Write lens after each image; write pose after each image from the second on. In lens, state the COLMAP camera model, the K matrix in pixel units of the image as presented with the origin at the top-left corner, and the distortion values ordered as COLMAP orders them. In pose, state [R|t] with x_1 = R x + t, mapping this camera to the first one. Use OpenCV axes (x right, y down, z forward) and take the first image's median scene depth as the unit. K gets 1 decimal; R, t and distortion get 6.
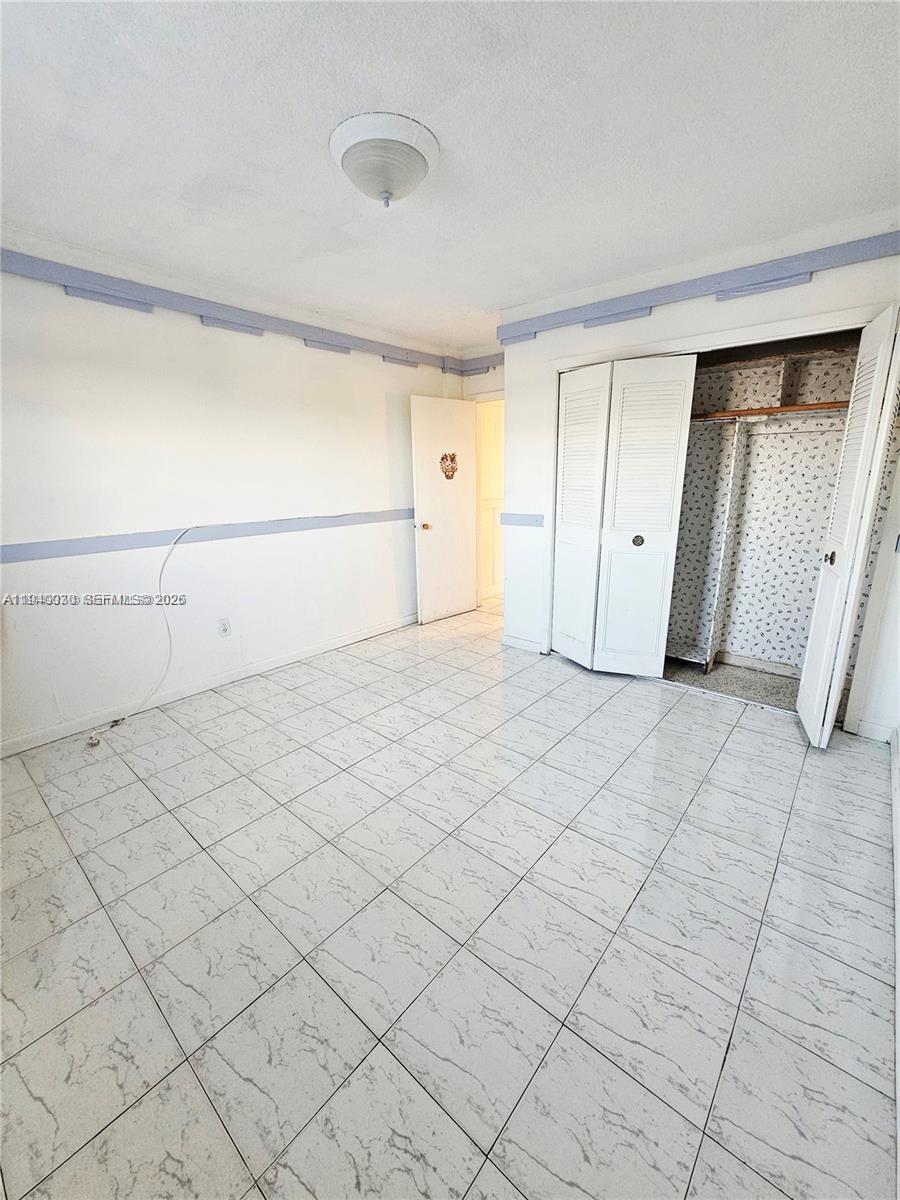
lens RADIAL K [[491.4, 0, 445.4], [0, 491.4, 599.5], [0, 0, 1]] dist [-0.003815, -0.000585]
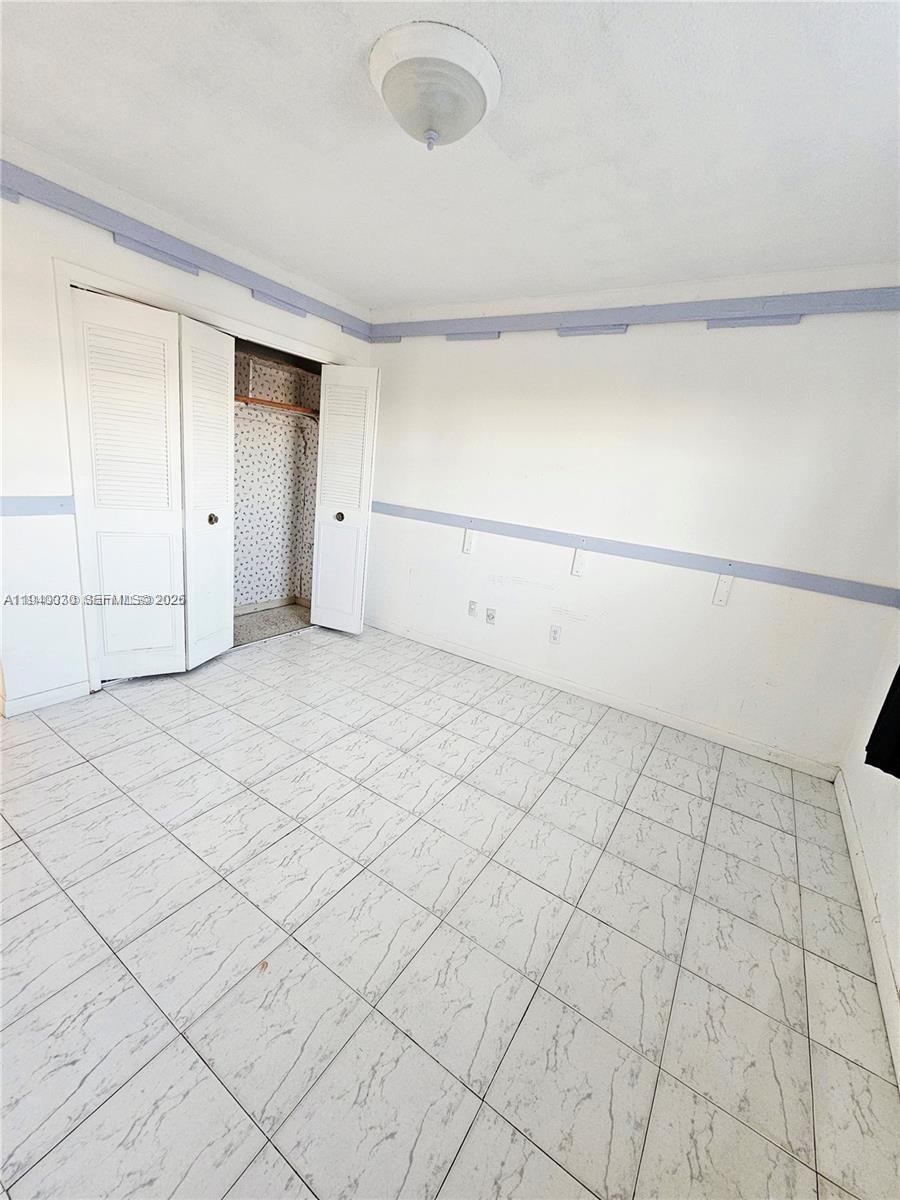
lens RADIAL K [[491.4, 0, 444.9], [0, 491.4, 598.2], [0, 0, 1]] dist [-0.003815, -0.000585]
pose [[-0.134145, -0.259869, 0.956281, -0.706705], [0.145627, 0.949356, 0.278415, -0.195653], [-0.980203, 0.176609, -0.089507, 0.749836]]
